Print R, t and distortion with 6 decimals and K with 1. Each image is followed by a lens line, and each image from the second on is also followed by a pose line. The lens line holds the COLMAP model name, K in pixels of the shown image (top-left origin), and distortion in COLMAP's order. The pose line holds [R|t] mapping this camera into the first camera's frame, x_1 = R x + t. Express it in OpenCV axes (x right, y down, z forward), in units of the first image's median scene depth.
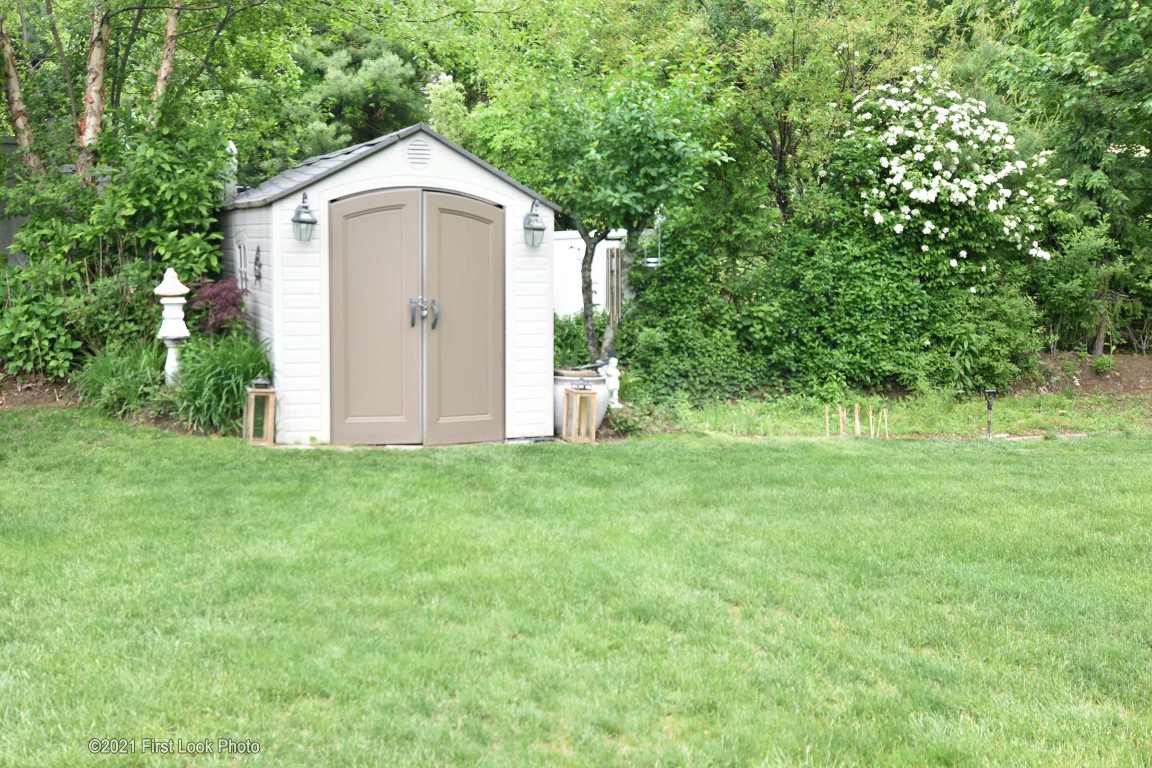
lens RADIAL K [[1202.6, 0, 575.3], [0, 1202.6, 381.5], [0, 0, 1]] dist [0.088512, 0.000000]
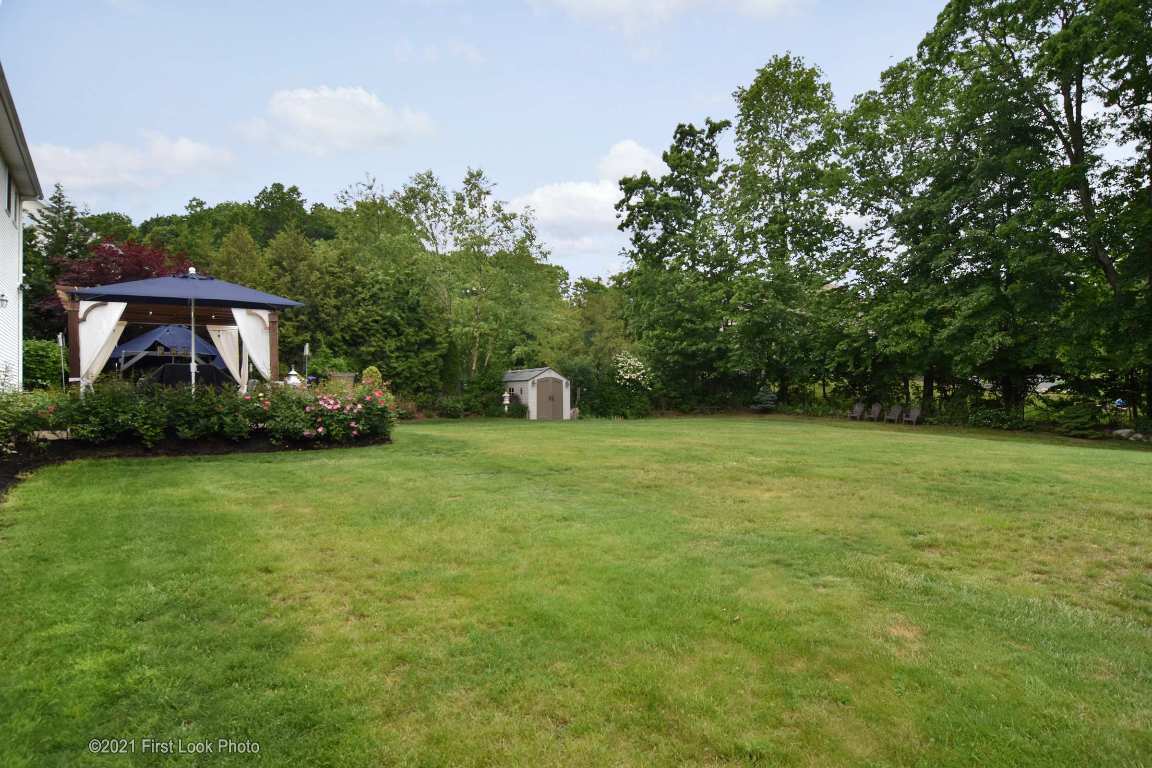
lens RADIAL K [[599.0, 0, 576.7], [0, 599.0, 384.6], [0, 0, 1]] dist [-0.000159, -0.000001]
pose [[0.976042, -0.013794, 0.217147, -0.431843], [0.042495, 0.990855, -0.128068, 0.176684], [-0.213394, 0.134228, 0.967701, -1.285591]]
